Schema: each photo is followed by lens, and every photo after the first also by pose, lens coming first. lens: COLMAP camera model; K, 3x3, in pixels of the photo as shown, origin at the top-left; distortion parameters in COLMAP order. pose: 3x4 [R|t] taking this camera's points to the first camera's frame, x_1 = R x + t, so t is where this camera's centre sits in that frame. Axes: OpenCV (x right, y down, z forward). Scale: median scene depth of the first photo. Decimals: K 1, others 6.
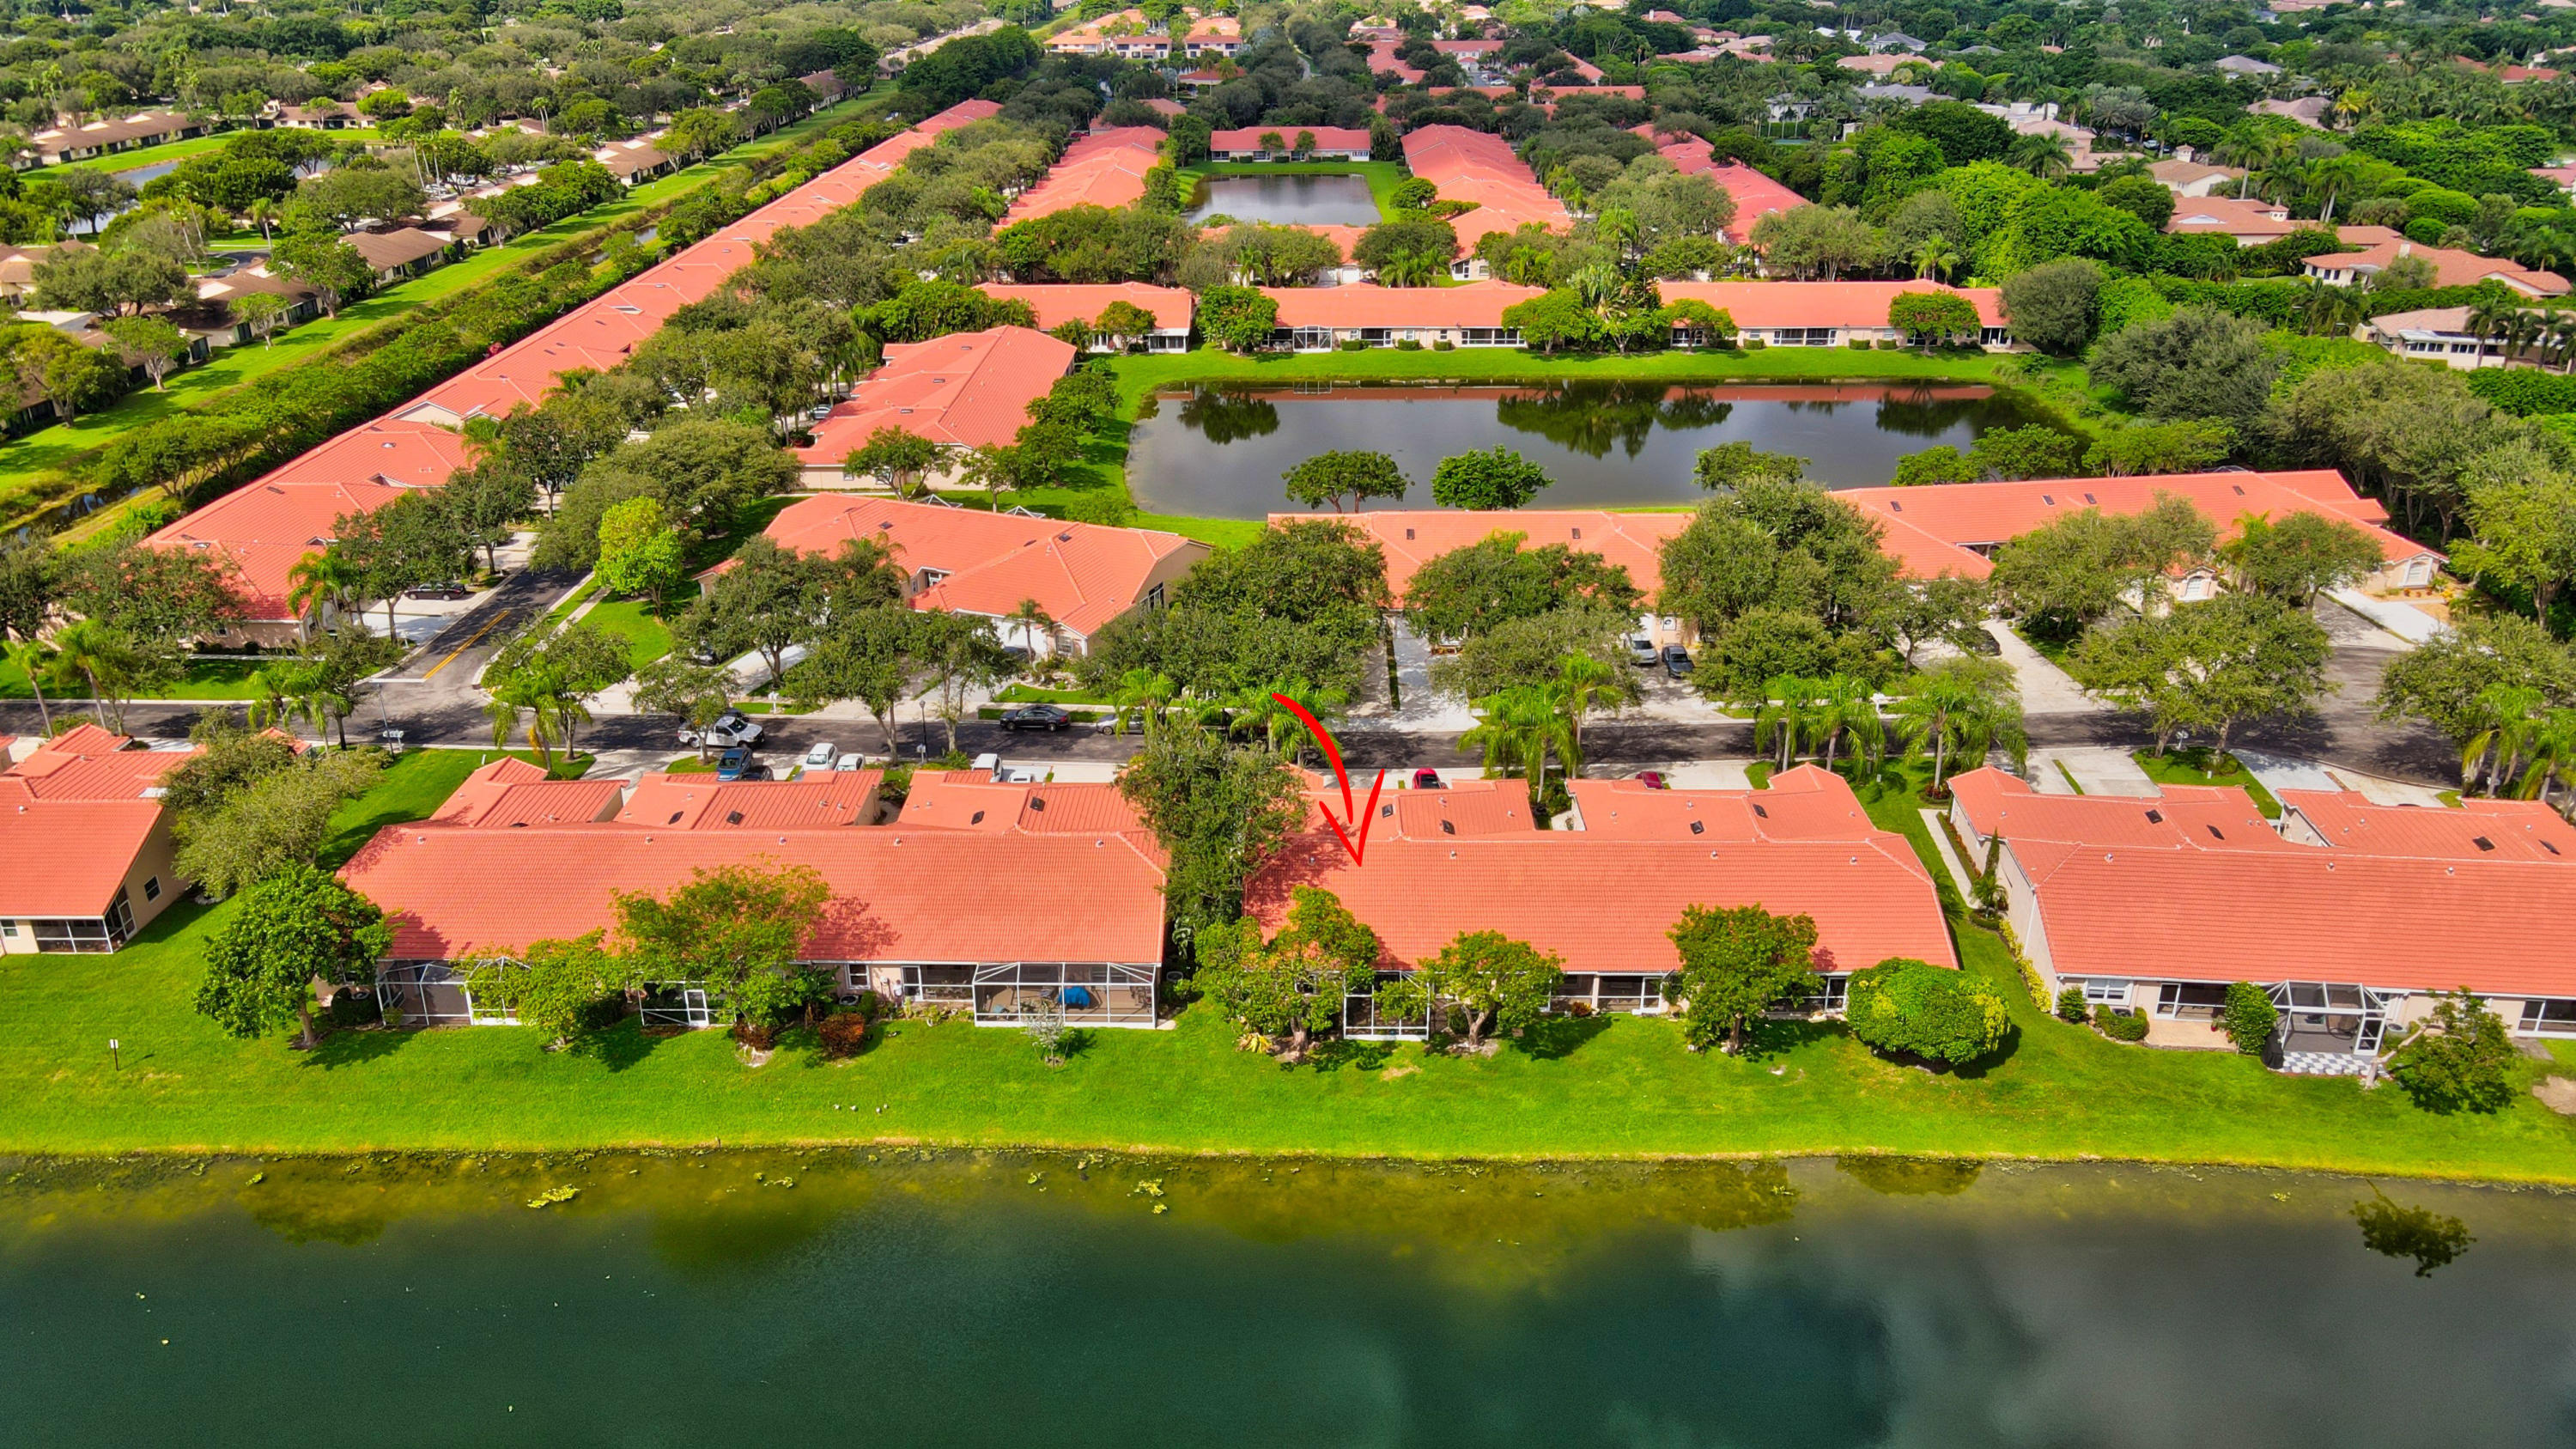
lens RADIAL K [[1900.7, 0, 1288.0], [0, 1900.7, 724.5], [0, 0, 1]] dist [-0.012940, 0.047926]
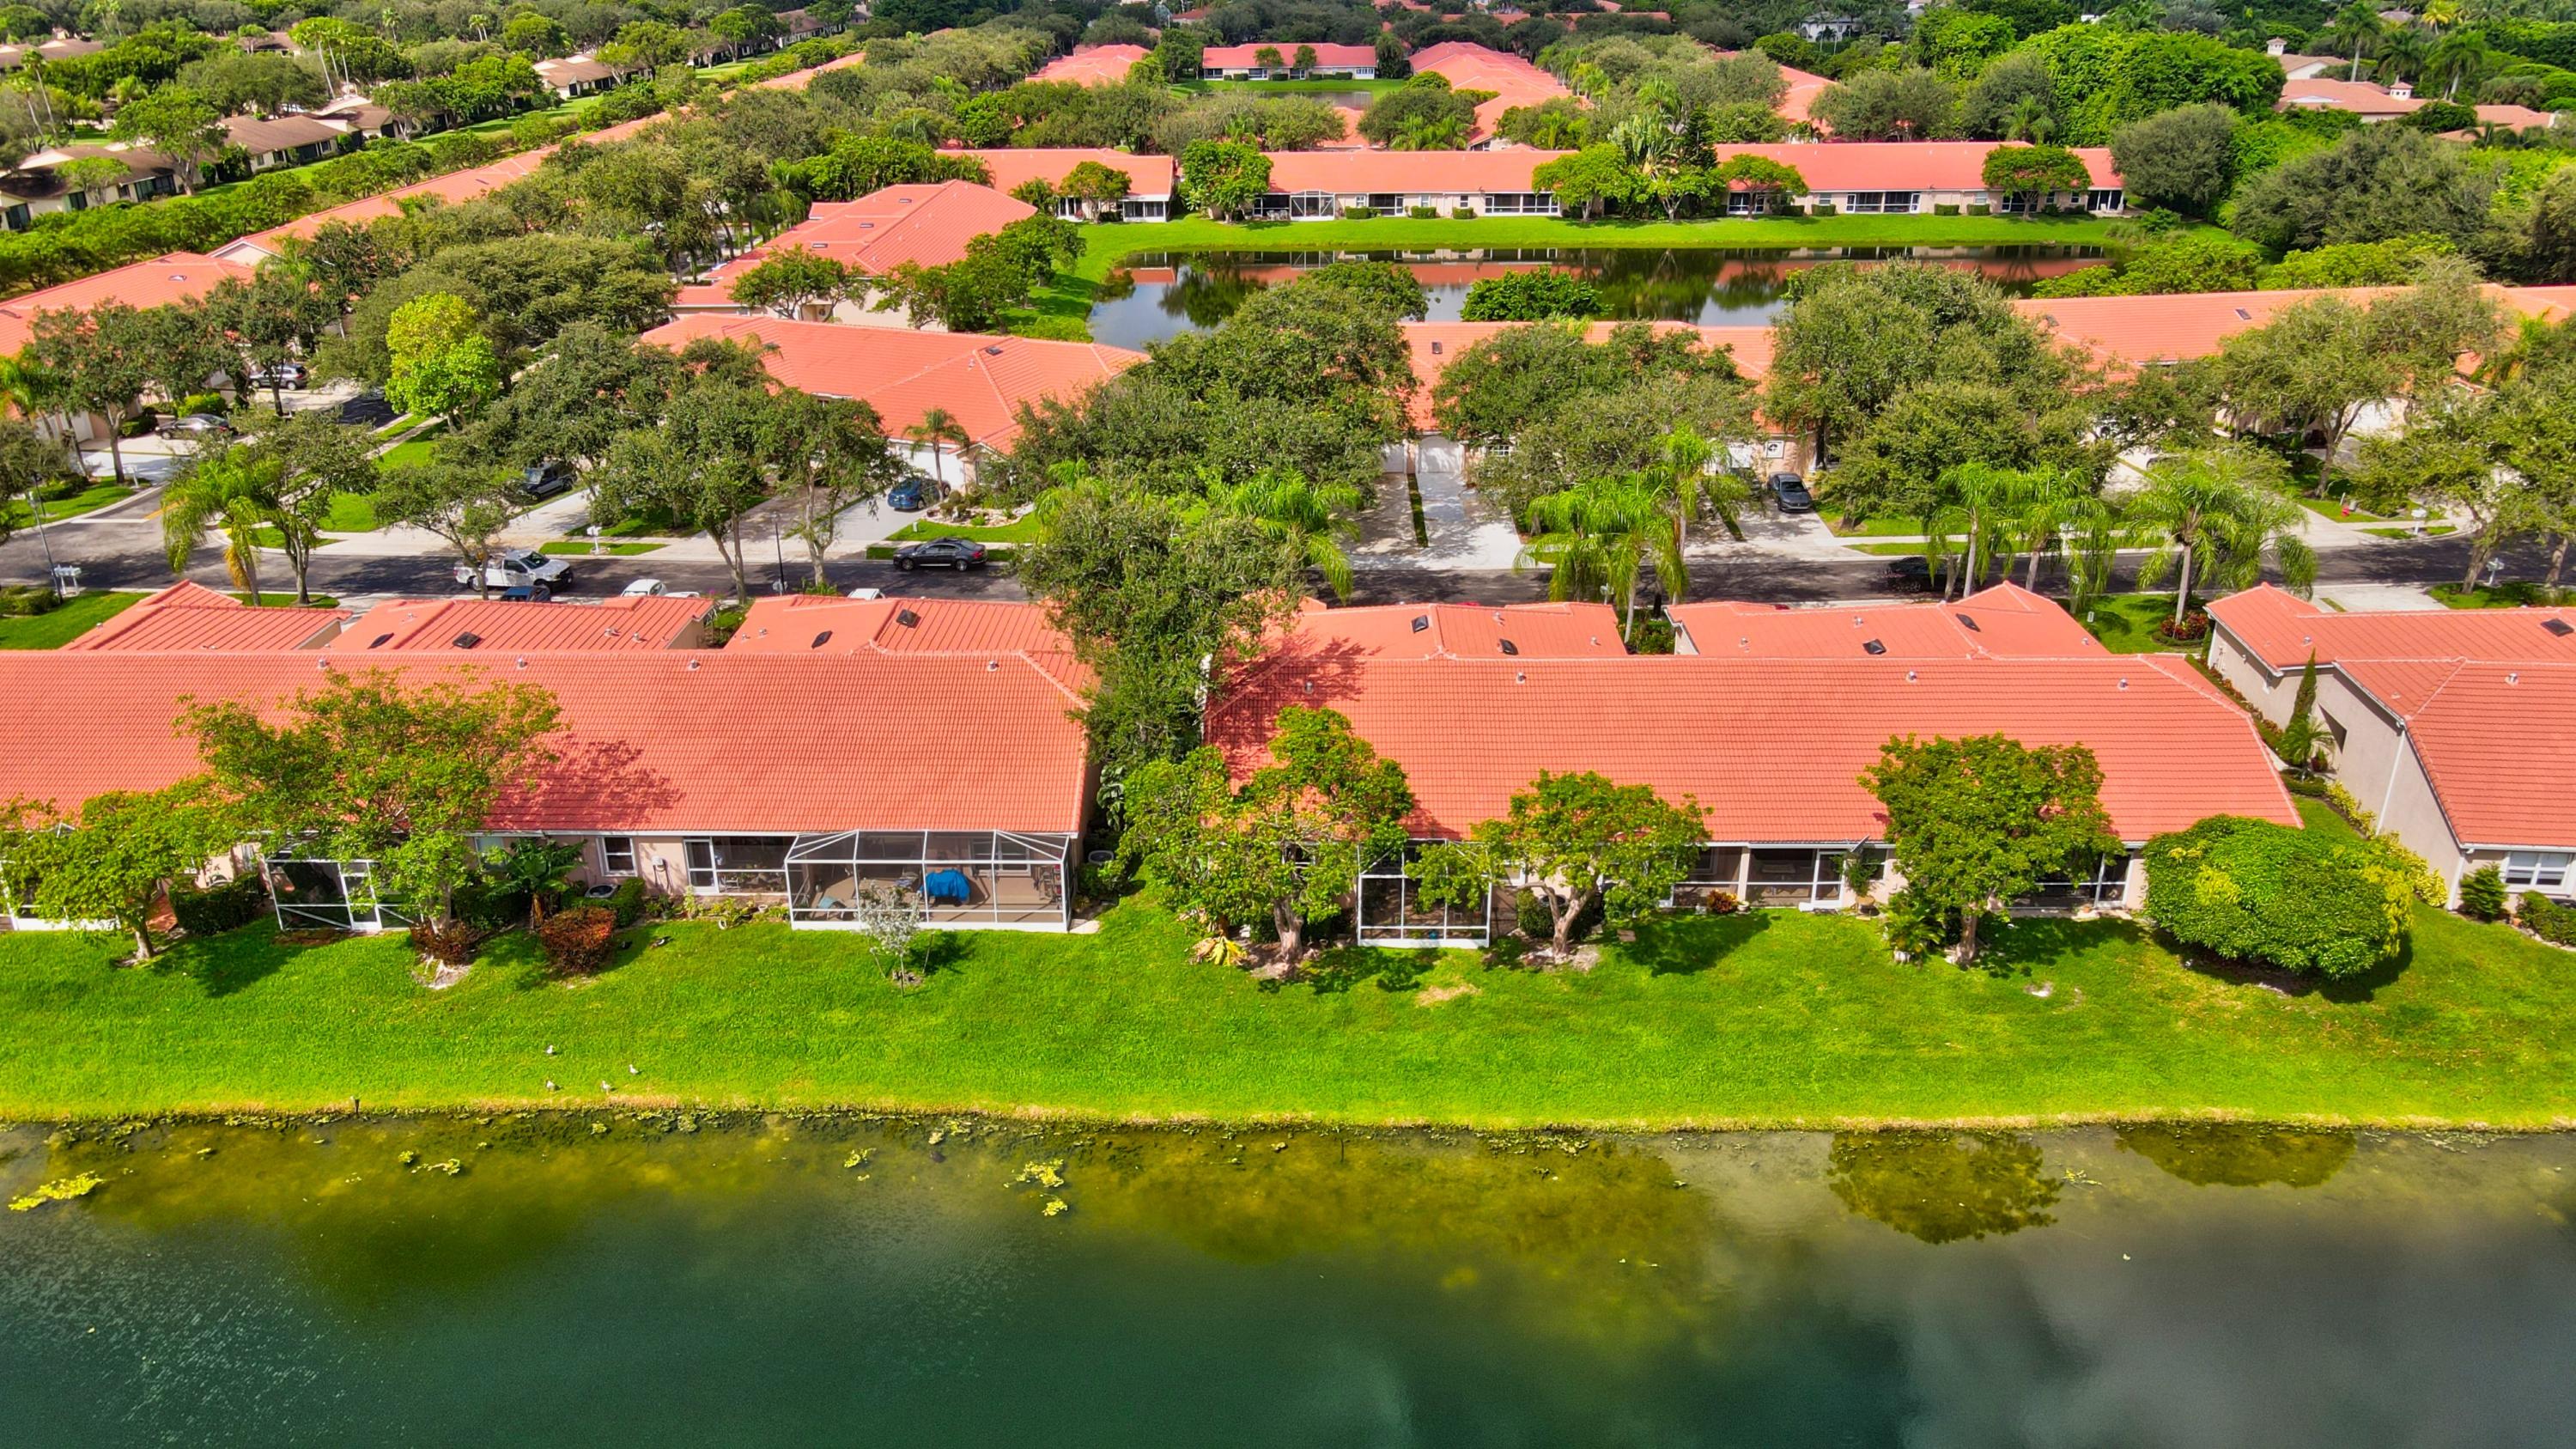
lens RADIAL K [[1900.7, 0, 1288.0], [0, 1900.7, 724.5], [0, 0, 1]] dist [-0.012940, 0.047926]
pose [[0.999997, -0.001871, -0.001478, 0.004727], [0.001865, 0.999992, -0.003663, 0.065068], [0.001485, 0.003661, 0.999992, 0.248741]]
